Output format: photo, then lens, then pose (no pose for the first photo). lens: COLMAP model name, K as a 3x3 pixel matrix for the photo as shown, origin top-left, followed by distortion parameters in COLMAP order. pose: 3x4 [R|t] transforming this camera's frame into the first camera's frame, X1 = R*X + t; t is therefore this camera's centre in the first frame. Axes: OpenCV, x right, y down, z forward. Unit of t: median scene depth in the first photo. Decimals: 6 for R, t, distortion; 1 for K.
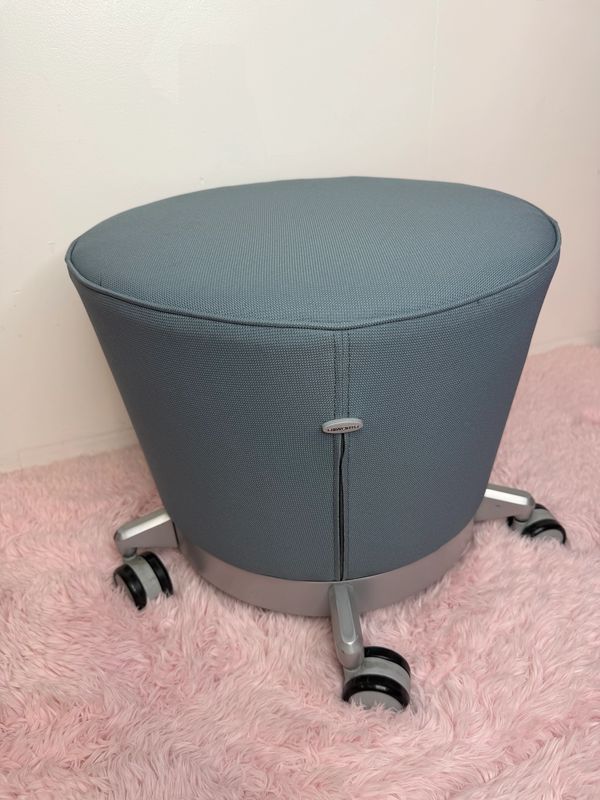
lens RADIAL K [[590.8, 0, 297.7], [0, 590.8, 397.3], [0, 0, 1]] dist [-0.020572, 0.000318]
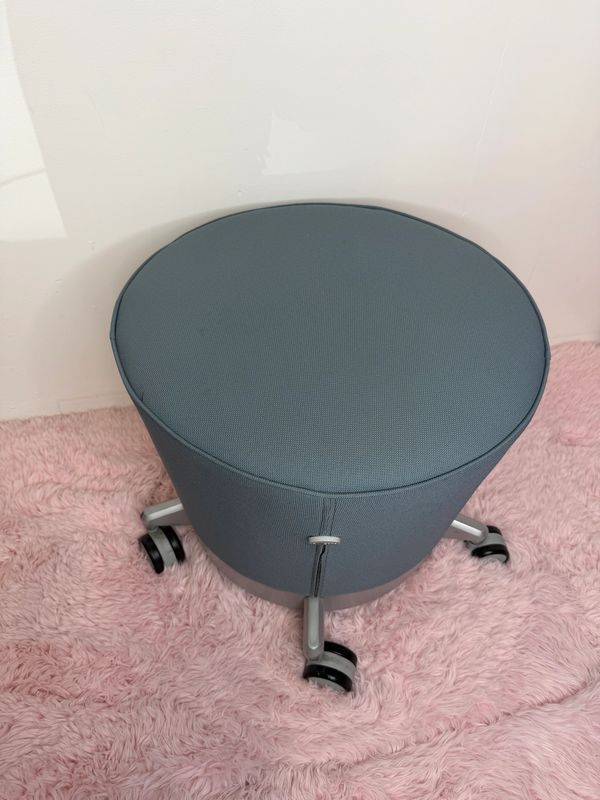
lens RADIAL K [[590.8, 0, 300.4], [0, 590.8, 398.4], [0, 0, 1]] dist [-0.020572, 0.000318]
pose [[0.991072, 0.133200, -0.005903, -0.007287], [-0.125096, 0.944269, 0.304479, -0.468677], [0.046130, -0.301022, 0.952501, -0.092900]]
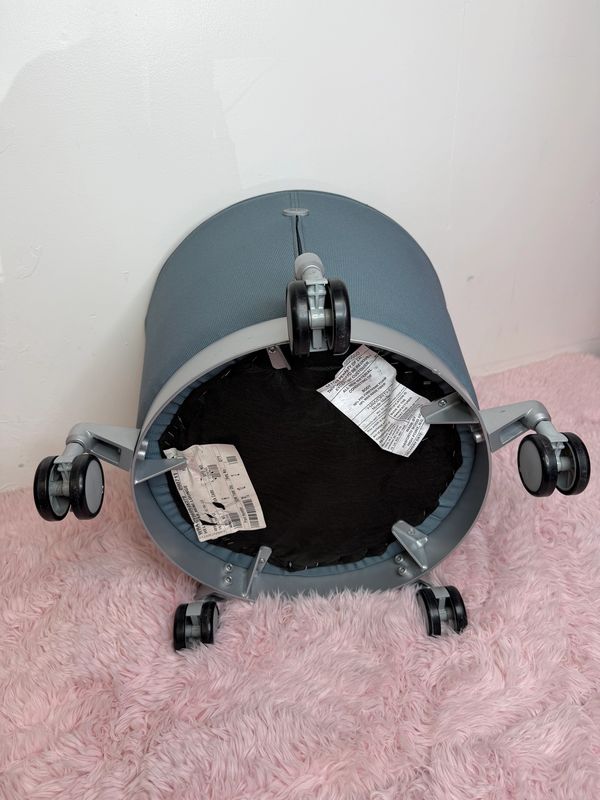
lens RADIAL K [[590.8, 0, 296.7], [0, 590.8, 398.2], [0, 0, 1]] dist [-0.020572, 0.000318]
pose [[0.998939, -0.017007, 0.042794, -0.182754], [0.016953, 0.999855, 0.001629, -0.023320], [-0.042815, -0.000902, 0.999083, -0.177393]]
